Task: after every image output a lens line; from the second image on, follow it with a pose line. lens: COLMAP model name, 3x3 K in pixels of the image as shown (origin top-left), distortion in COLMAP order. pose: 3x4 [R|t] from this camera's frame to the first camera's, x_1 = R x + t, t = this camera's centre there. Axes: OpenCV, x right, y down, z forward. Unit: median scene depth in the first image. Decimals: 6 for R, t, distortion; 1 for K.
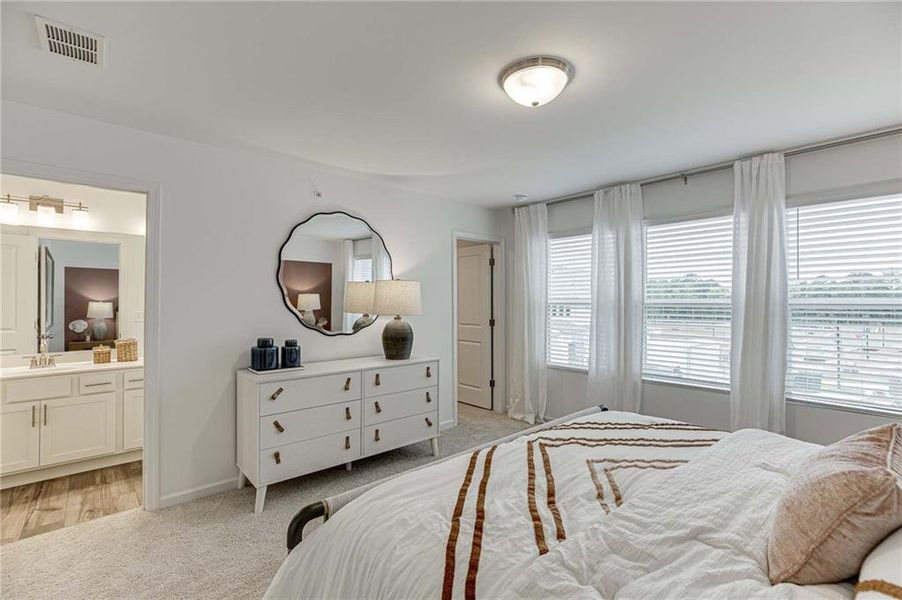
lens RADIAL K [[390.5, 0, 451.0], [0, 390.5, 300.0], [0, 0, 1]] dist [0.000055, 0.000042]
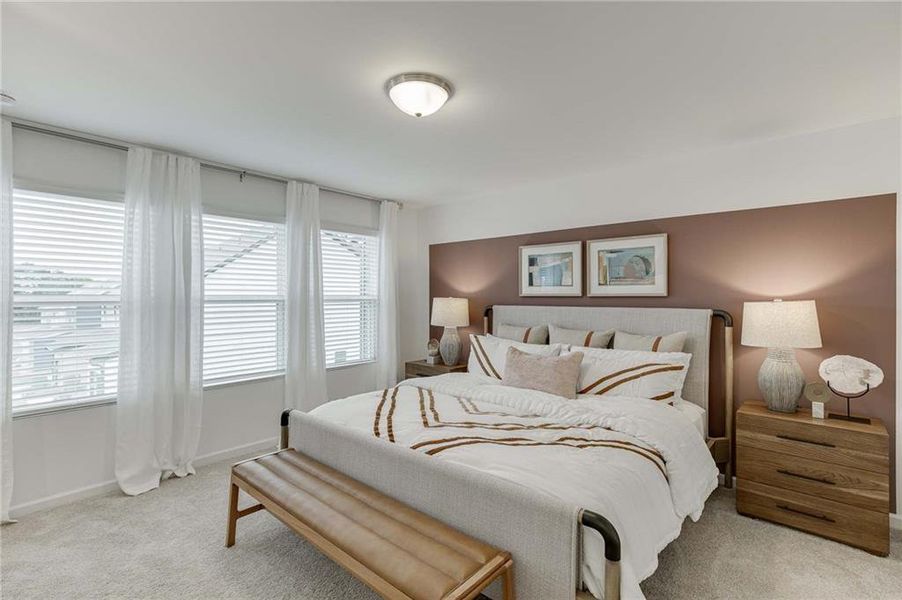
lens RADIAL K [[419.6, 0, 451.0], [0, 419.6, 300.0], [0, 0, 1]] dist [0.001117, 0.000441]
pose [[-0.090430, -0.007728, 0.995873, -0.499033], [0.001925, 0.999967, 0.007934, 0.000428], [-0.995901, 0.002634, -0.090412, 0.533270]]
